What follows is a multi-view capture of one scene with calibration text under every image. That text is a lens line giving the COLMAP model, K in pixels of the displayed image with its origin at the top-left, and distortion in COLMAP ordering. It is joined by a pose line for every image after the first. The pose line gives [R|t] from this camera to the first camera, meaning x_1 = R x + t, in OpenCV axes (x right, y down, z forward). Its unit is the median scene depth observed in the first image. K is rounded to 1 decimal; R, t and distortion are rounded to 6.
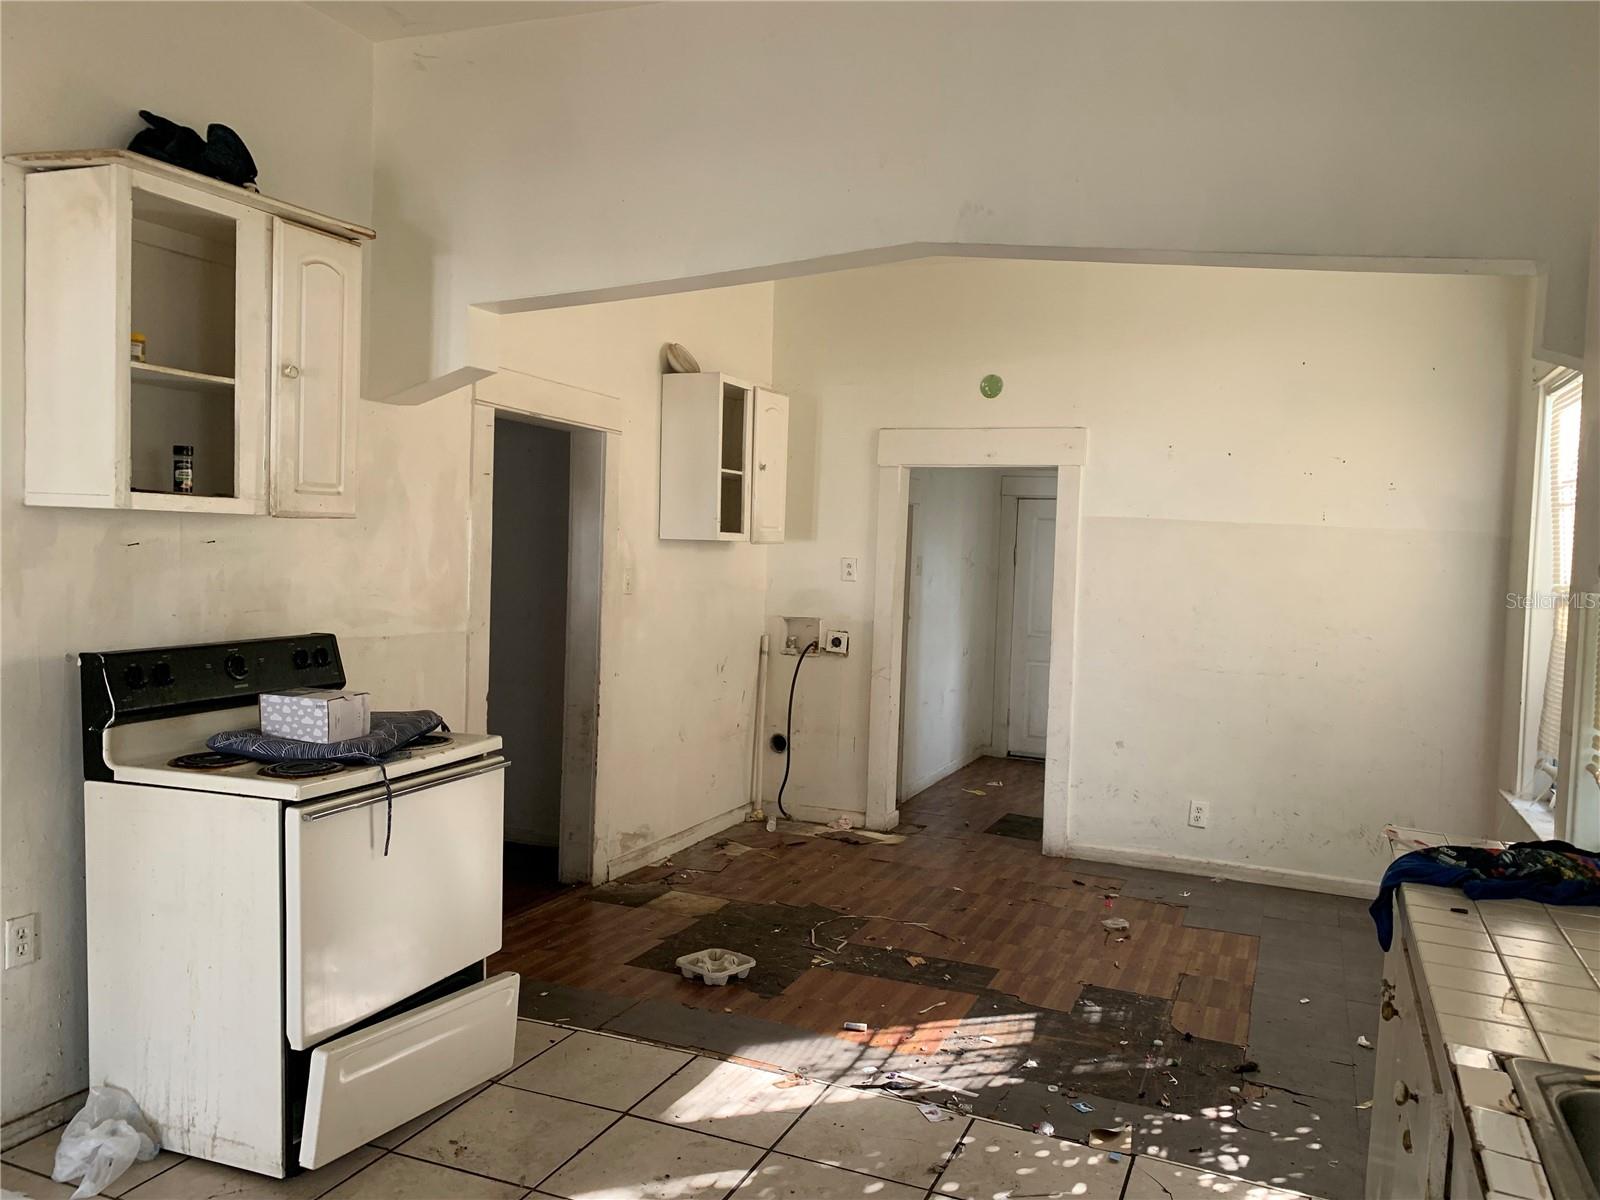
lens RADIAL K [[1236.2, 0, 799.1], [0, 1236.2, 597.0], [0, 0, 1]] dist [0.042475, -0.033460]
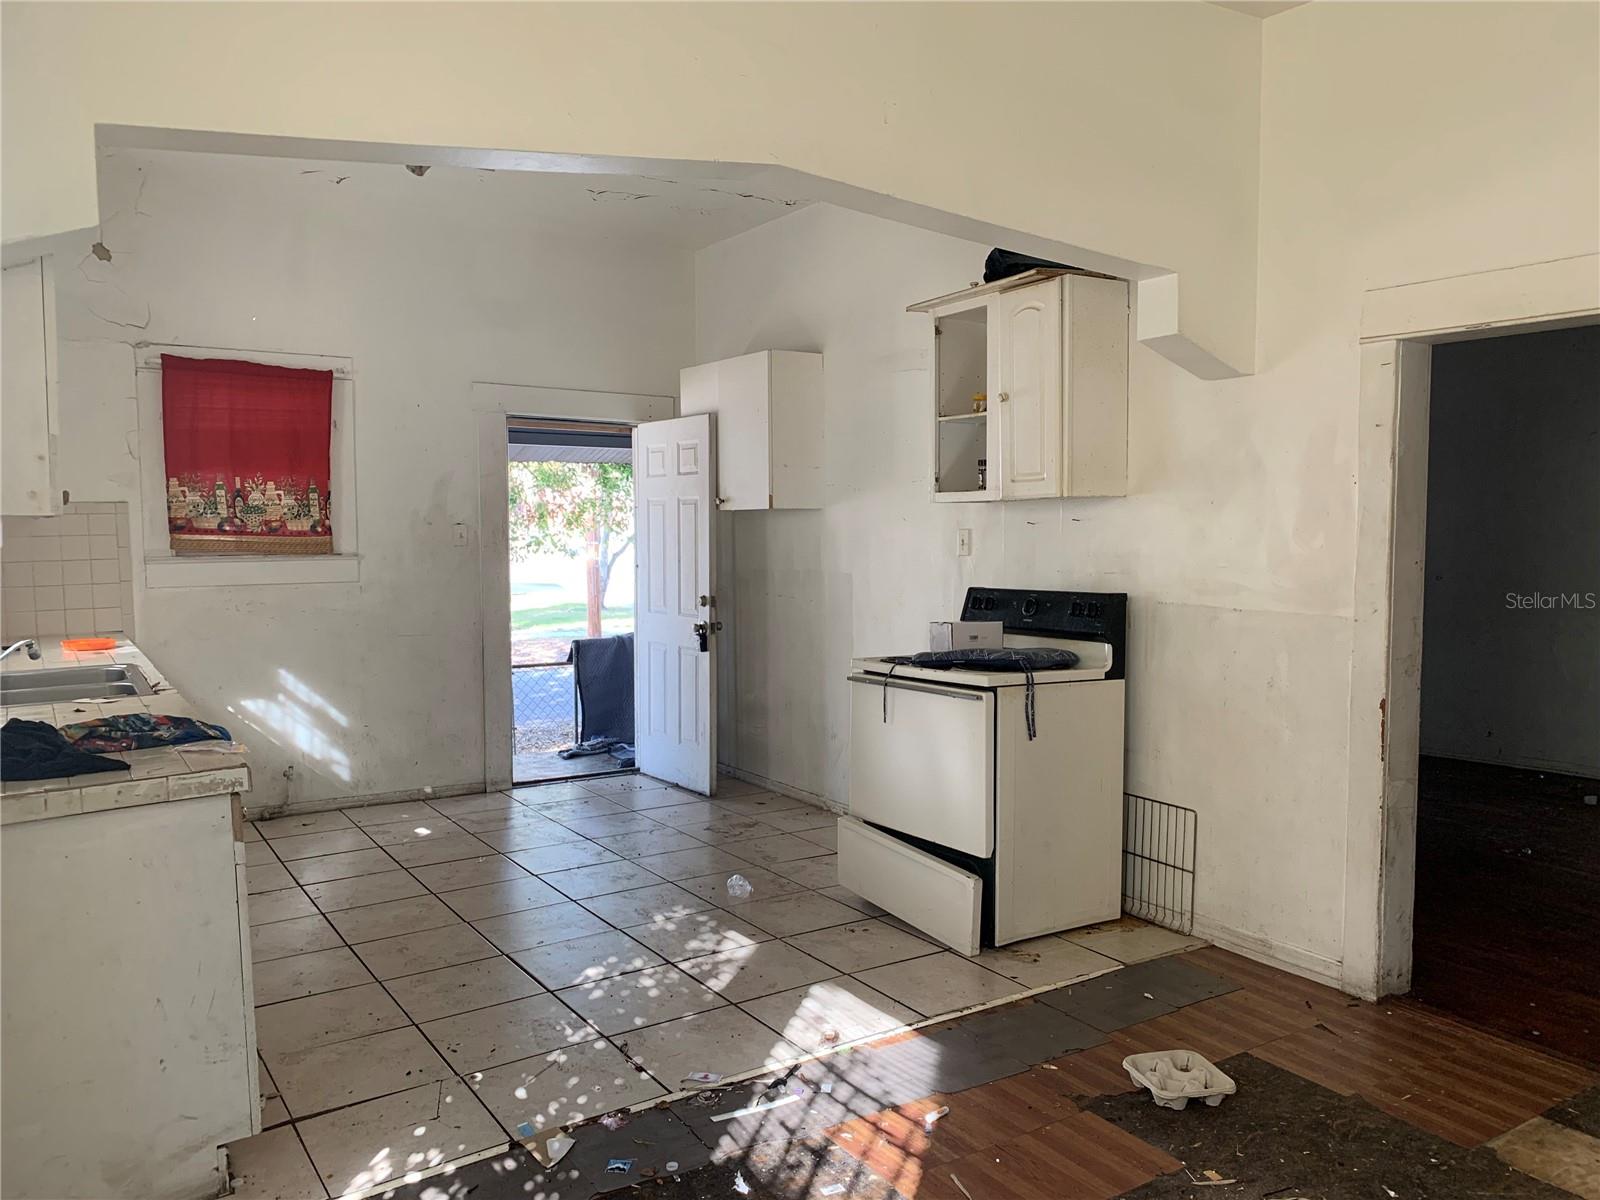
lens RADIAL K [[1236.2, 0, 813.9], [0, 1236.2, 602.2], [0, 0, 1]] dist [0.042475, -0.033460]
pose [[-0.562838, 0.016291, -0.826407, 0.743563], [-0.054364, 0.996911, 0.056677, -0.013102], [0.824778, 0.076827, -0.560214, 1.377573]]
